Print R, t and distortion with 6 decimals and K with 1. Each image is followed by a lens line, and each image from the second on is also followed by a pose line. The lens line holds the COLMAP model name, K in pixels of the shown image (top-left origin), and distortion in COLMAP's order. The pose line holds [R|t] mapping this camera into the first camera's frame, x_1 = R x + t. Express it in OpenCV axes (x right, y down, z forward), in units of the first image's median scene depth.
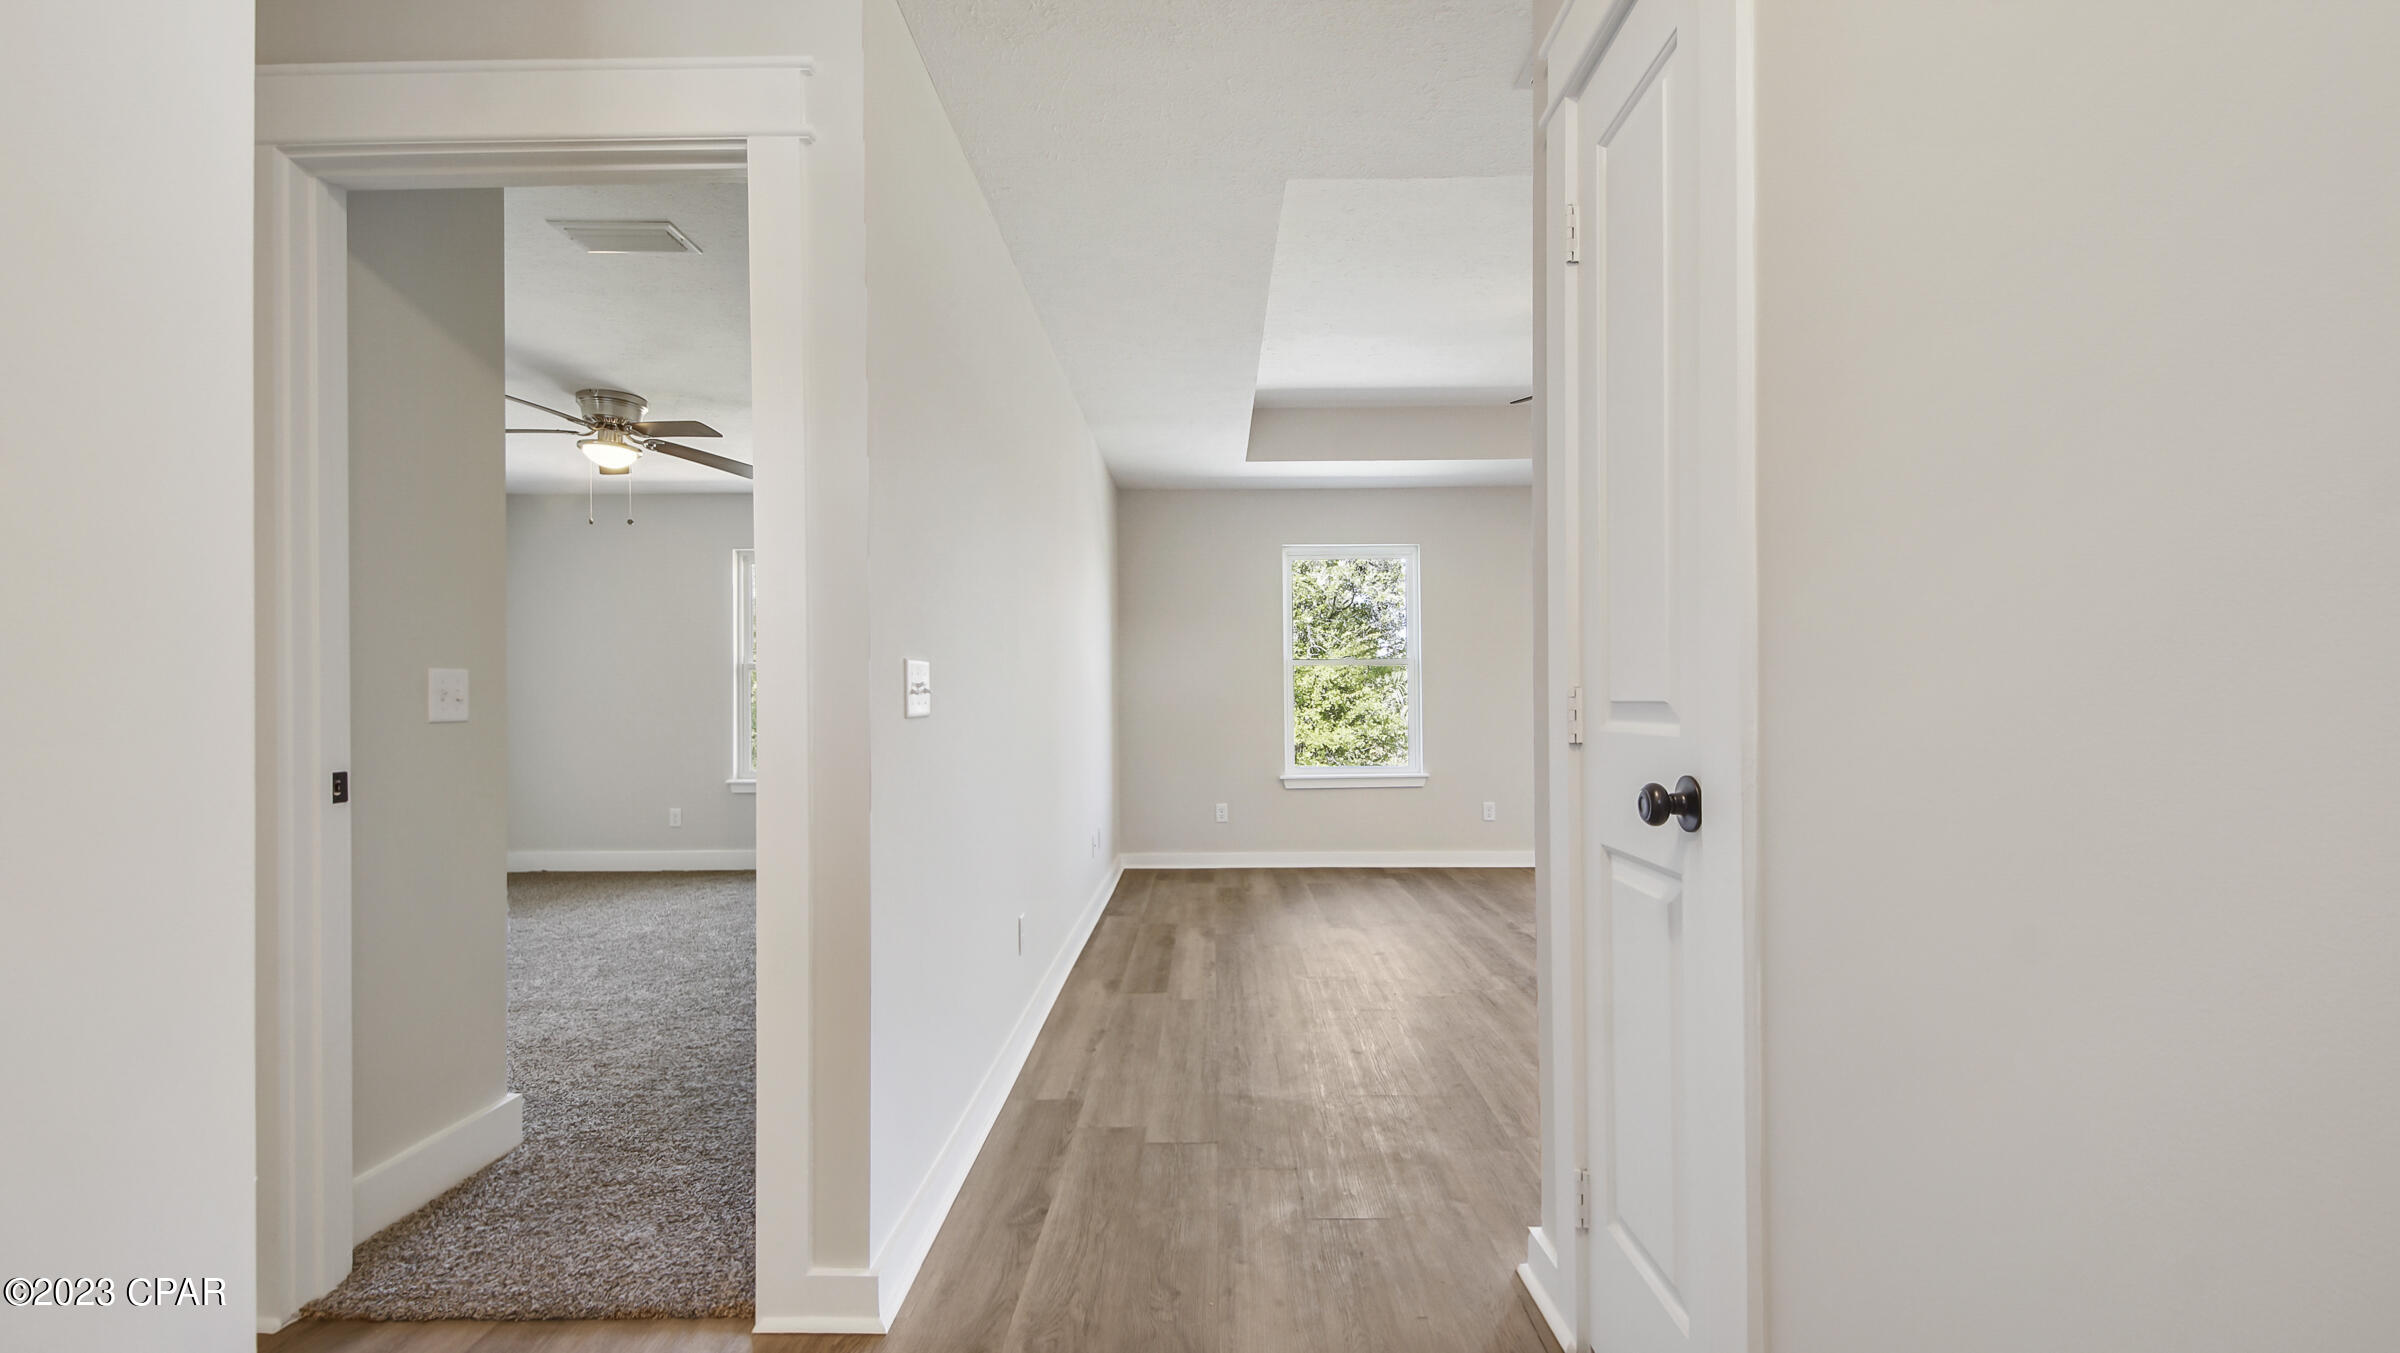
lens RADIAL K [[1061.1, 0, 1217.5], [0, 1061.1, 689.7], [0, 0, 1]] dist [0.001150, -0.001420]
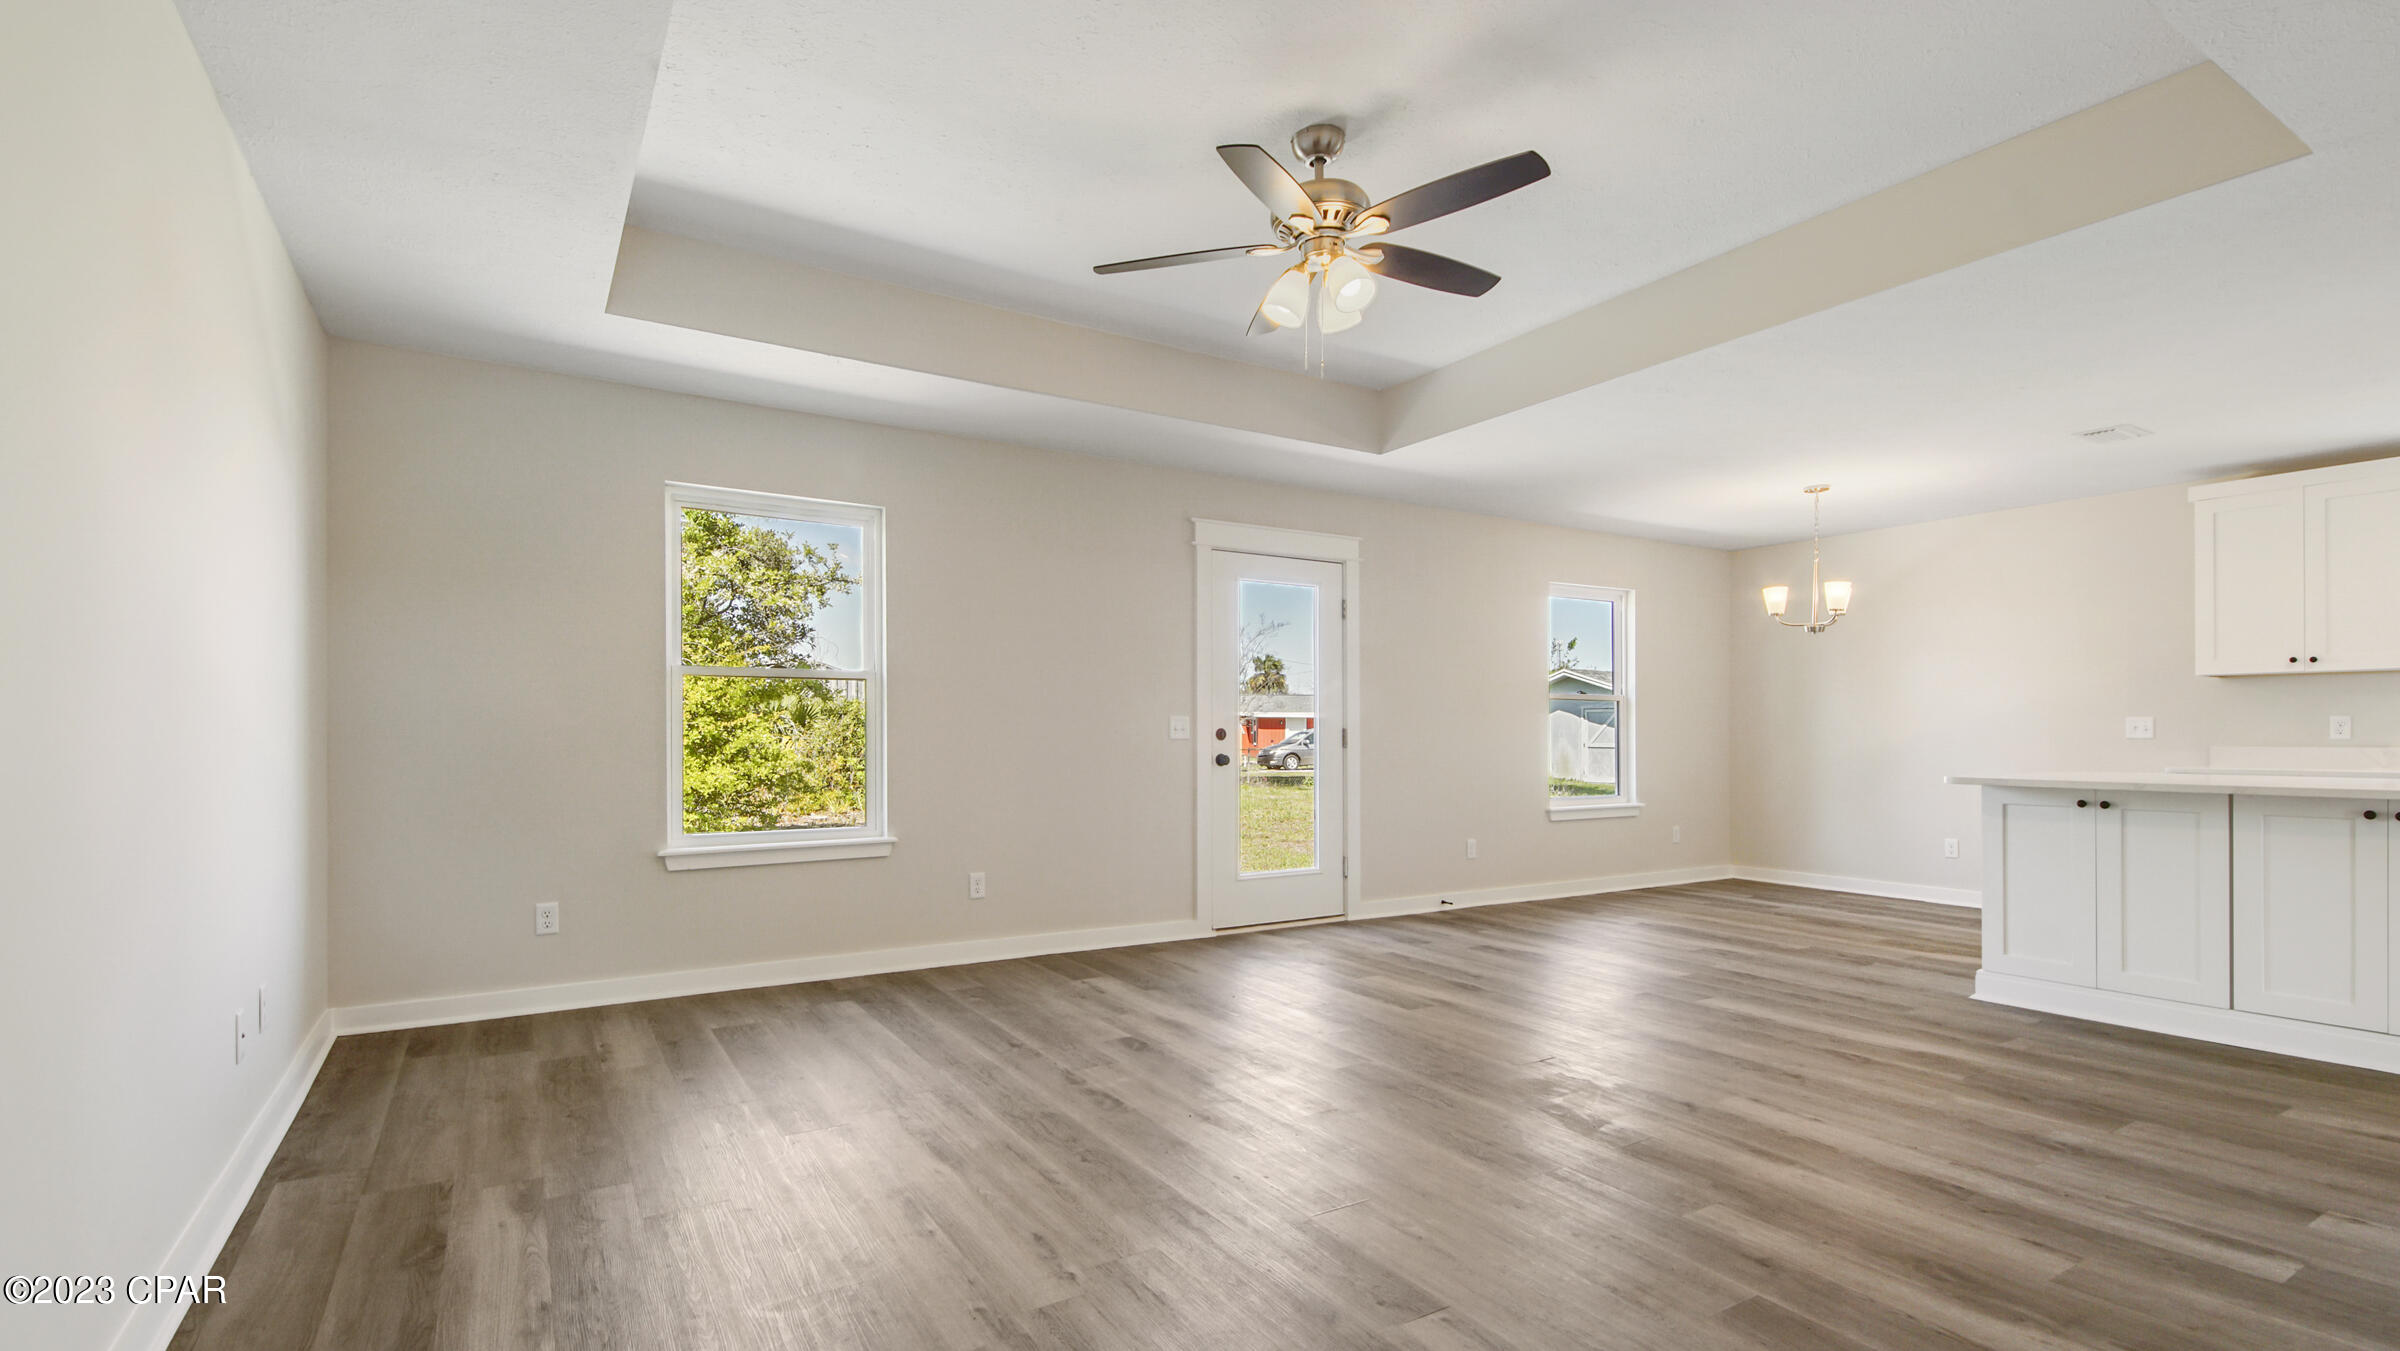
lens RADIAL K [[1061.1, 0, 1184.0], [0, 1061.1, 727.4], [0, 0, 1]] dist [0.001150, -0.001420]
pose [[0.846732, 0.009785, 0.531930, -0.011491], [-0.013082, 0.999911, 0.002430, 0.003325], [-0.531859, -0.009016, 0.846785, 0.318746]]
